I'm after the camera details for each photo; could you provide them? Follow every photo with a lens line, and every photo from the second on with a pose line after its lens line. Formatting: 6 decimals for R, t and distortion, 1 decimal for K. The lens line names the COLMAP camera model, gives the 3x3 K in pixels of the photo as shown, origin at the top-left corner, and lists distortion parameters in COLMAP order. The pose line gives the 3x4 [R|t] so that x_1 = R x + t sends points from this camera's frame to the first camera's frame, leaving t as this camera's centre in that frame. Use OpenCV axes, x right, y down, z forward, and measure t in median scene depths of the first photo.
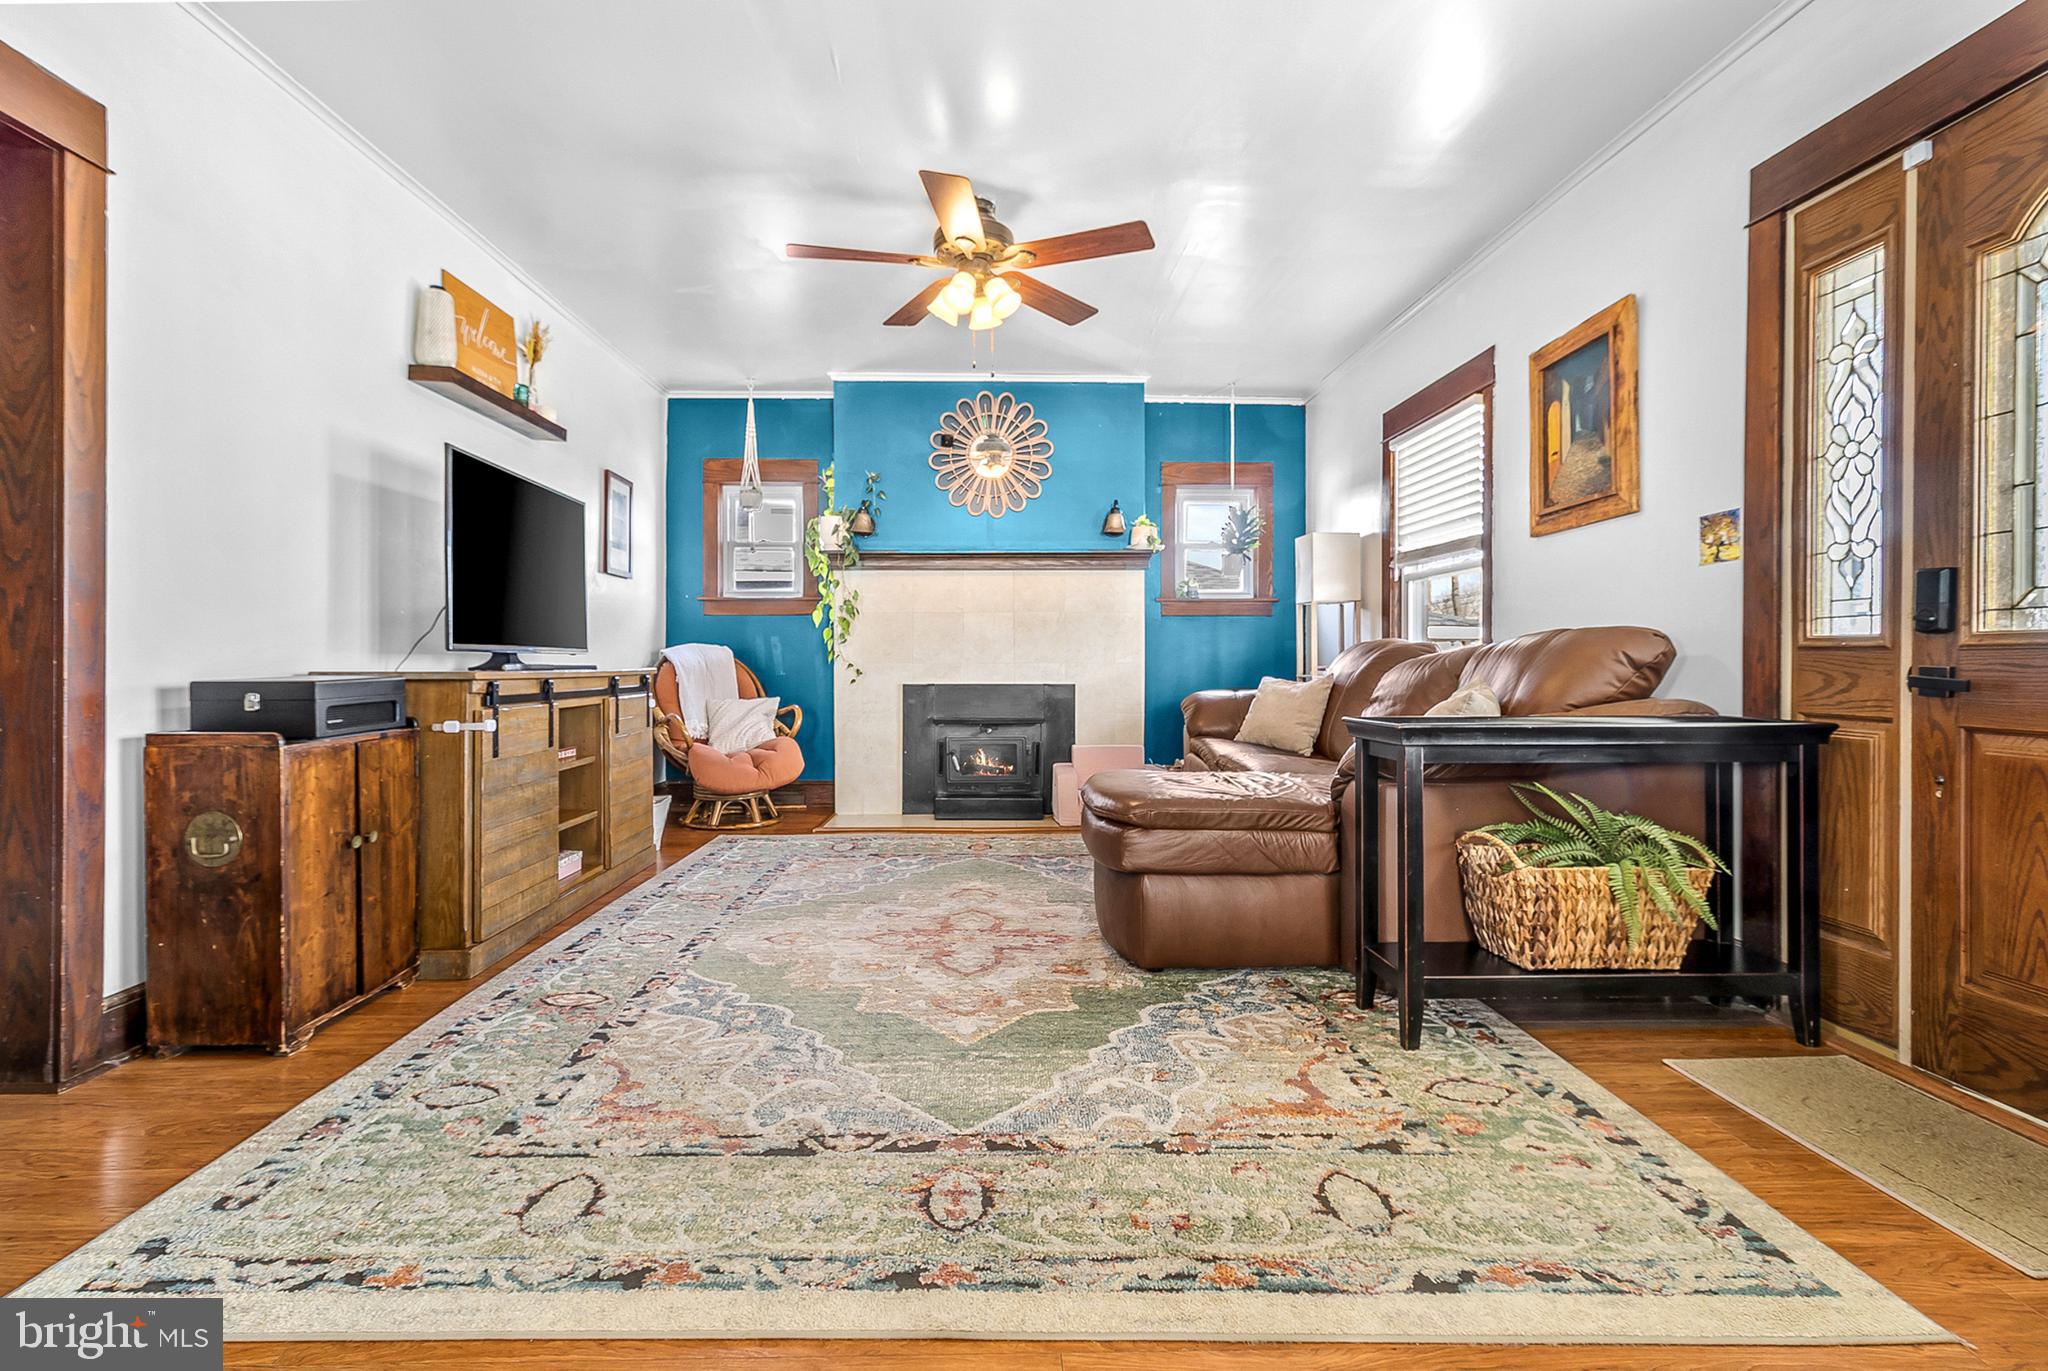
lens RADIAL K [[943.5, 0, 1022.6], [0, 943.5, 664.1], [0, 0, 1]] dist [0.007888, -0.001262]
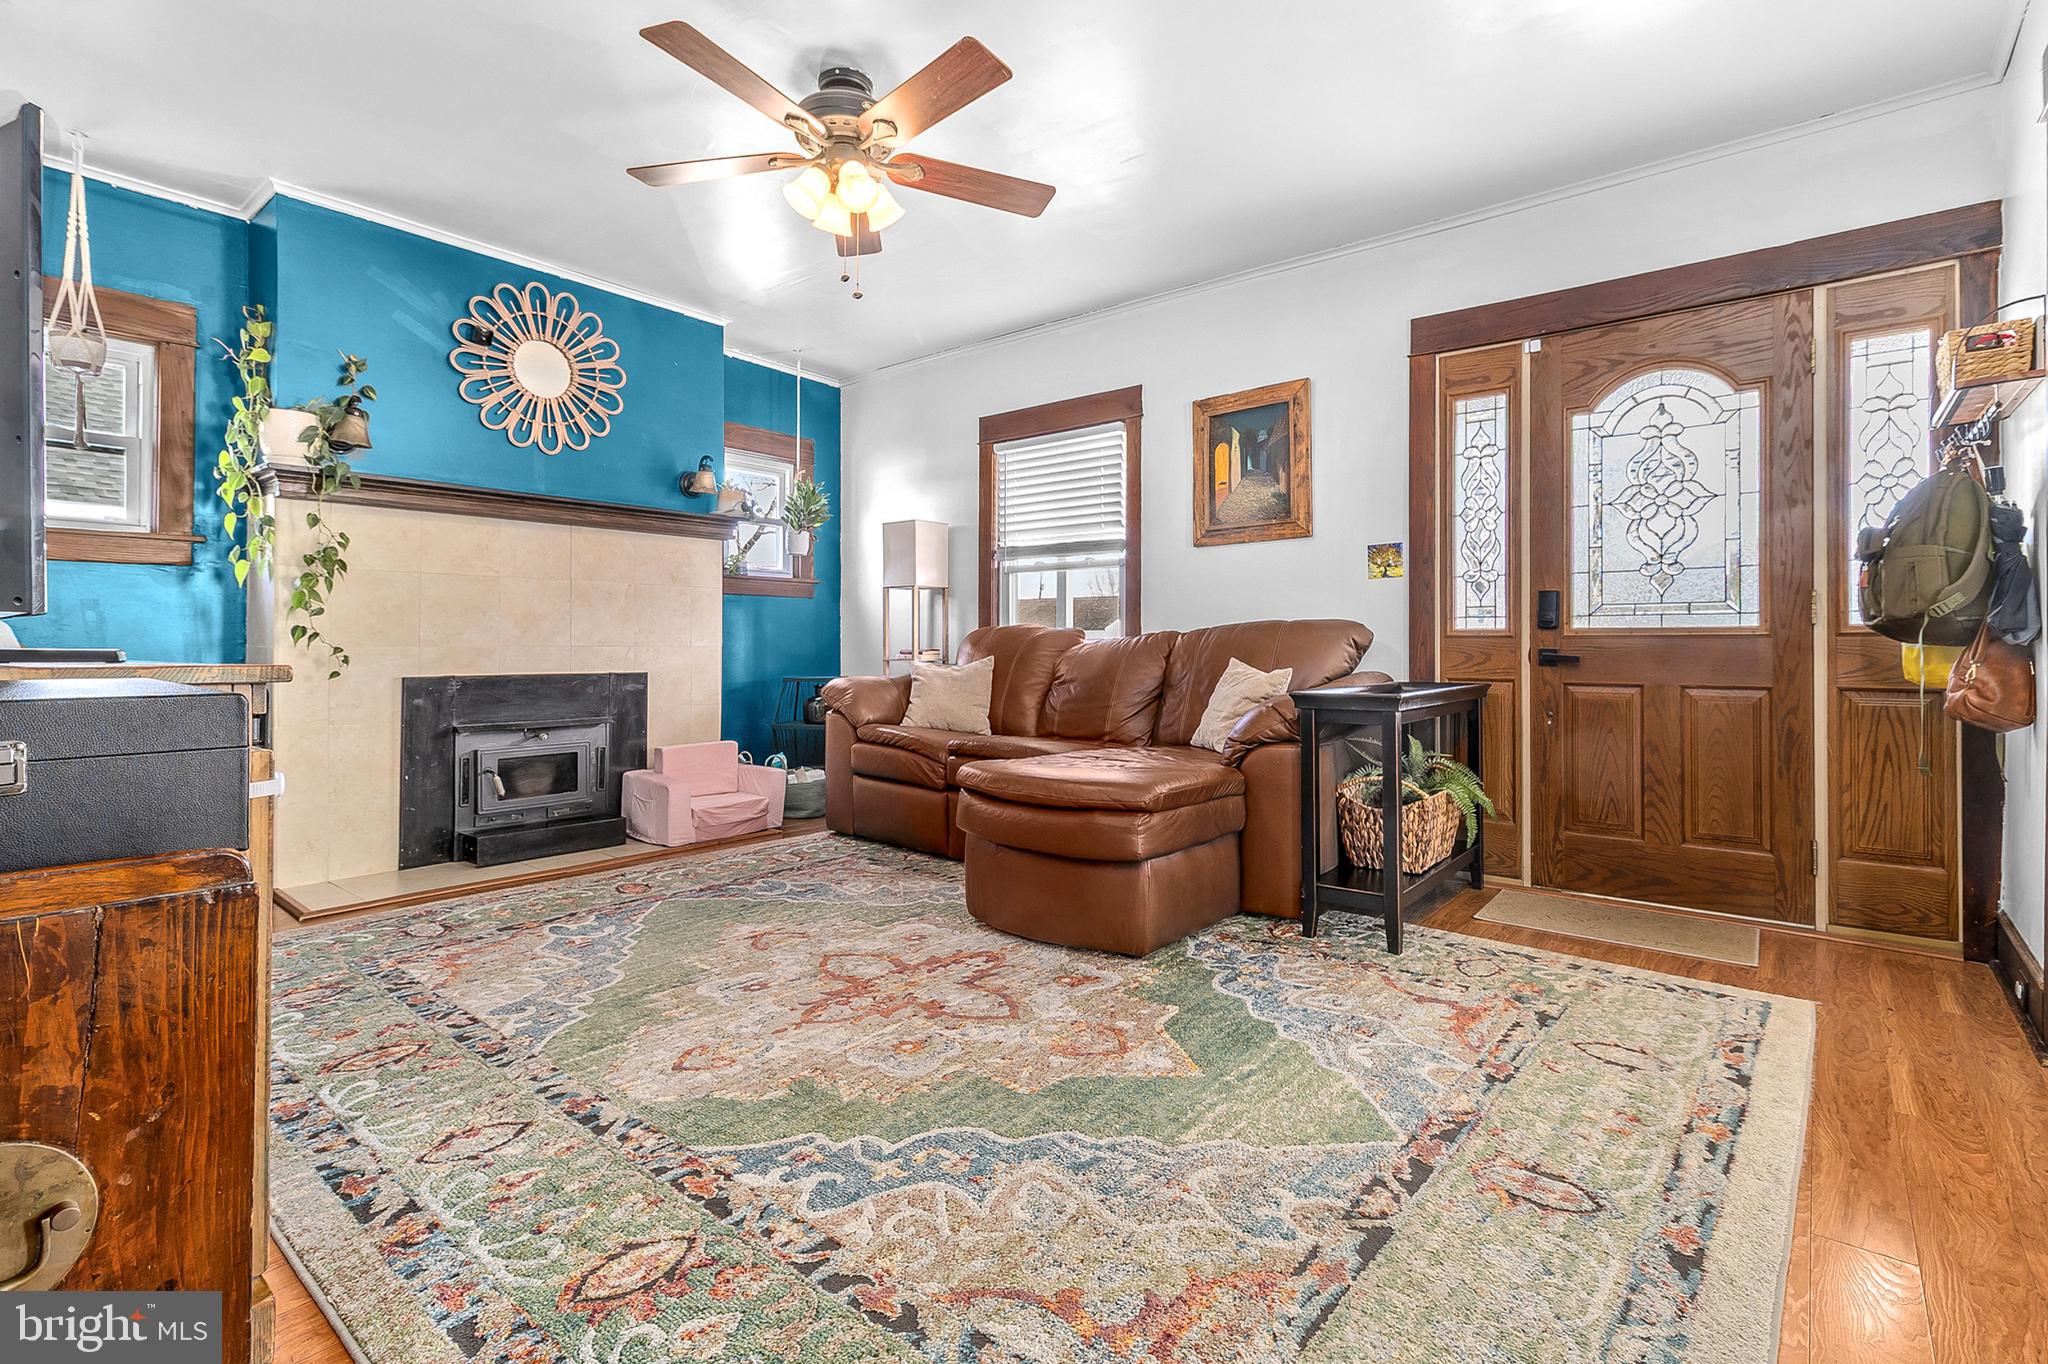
lens RADIAL K [[943.5, 0, 989.2], [0, 943.5, 638.1], [0, 0, 1]] dist [0.007888, -0.001262]
pose [[0.655786, 0.007045, 0.754914, -0.797154], [0.001400, 0.999943, -0.010548, 0.000894], [-0.754945, 0.007974, 0.655739, 0.520021]]
